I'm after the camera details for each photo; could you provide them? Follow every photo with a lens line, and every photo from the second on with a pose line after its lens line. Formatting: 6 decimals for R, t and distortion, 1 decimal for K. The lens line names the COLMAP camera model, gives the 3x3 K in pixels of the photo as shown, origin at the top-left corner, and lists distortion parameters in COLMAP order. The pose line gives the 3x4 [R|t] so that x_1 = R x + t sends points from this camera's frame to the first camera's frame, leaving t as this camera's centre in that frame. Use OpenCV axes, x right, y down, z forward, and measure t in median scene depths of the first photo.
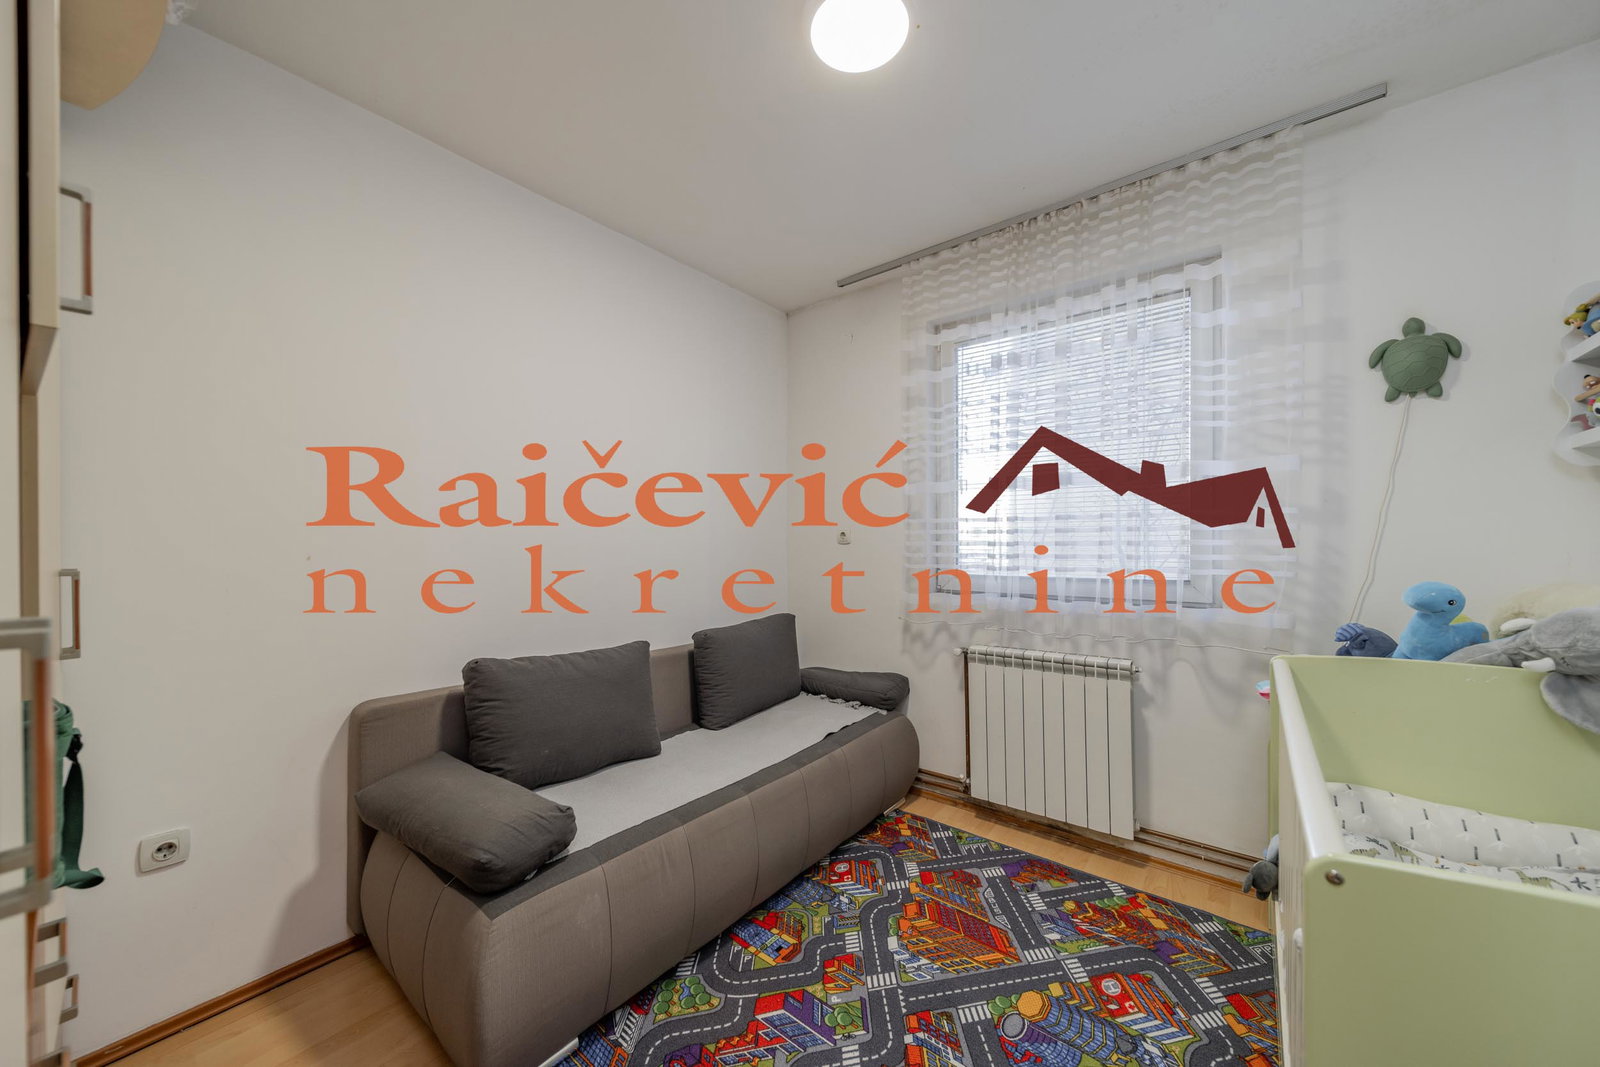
lens RADIAL K [[574.6, 0, 803.6], [0, 574.6, 537.9], [0, 0, 1]] dist [0.002360, -0.001906]
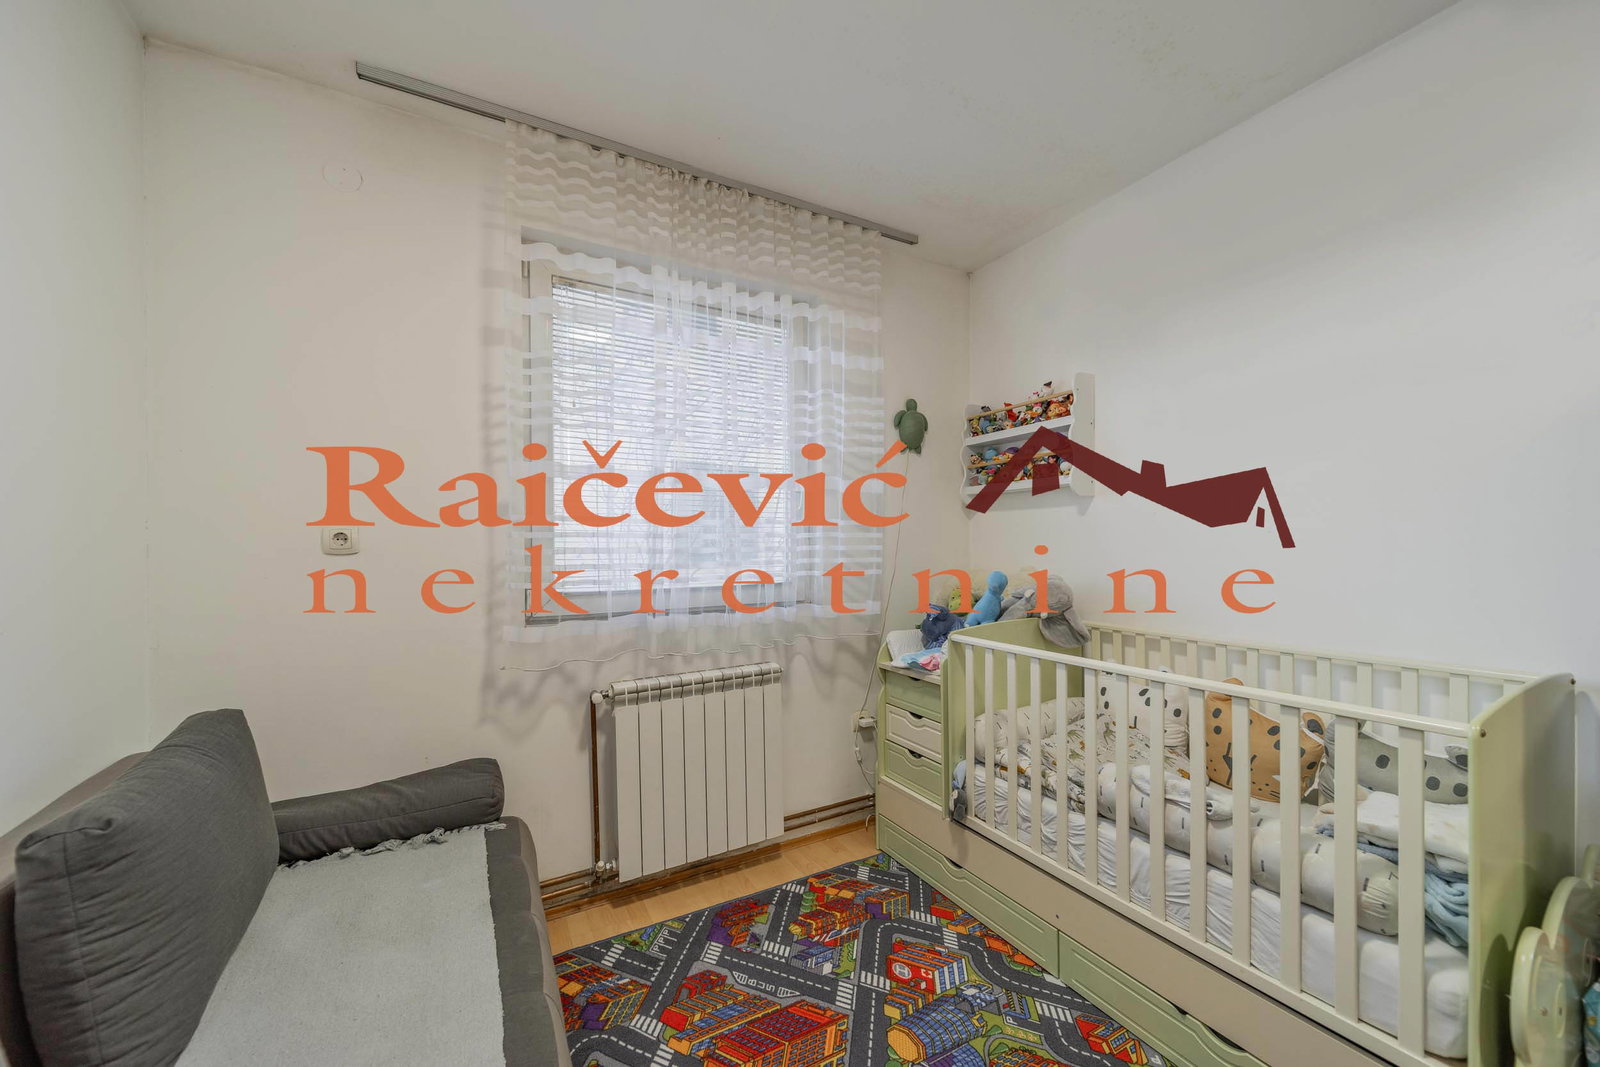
lens RADIAL K [[574.6, 0, 797.9], [0, 574.6, 547.2], [0, 0, 1]] dist [0.002360, -0.001906]
pose [[0.386966, 0.000927, 0.922094, -0.379968], [0.002432, 0.999995, -0.002026, 0.008327], [-0.922091, 0.003027, 0.386962, 0.577271]]
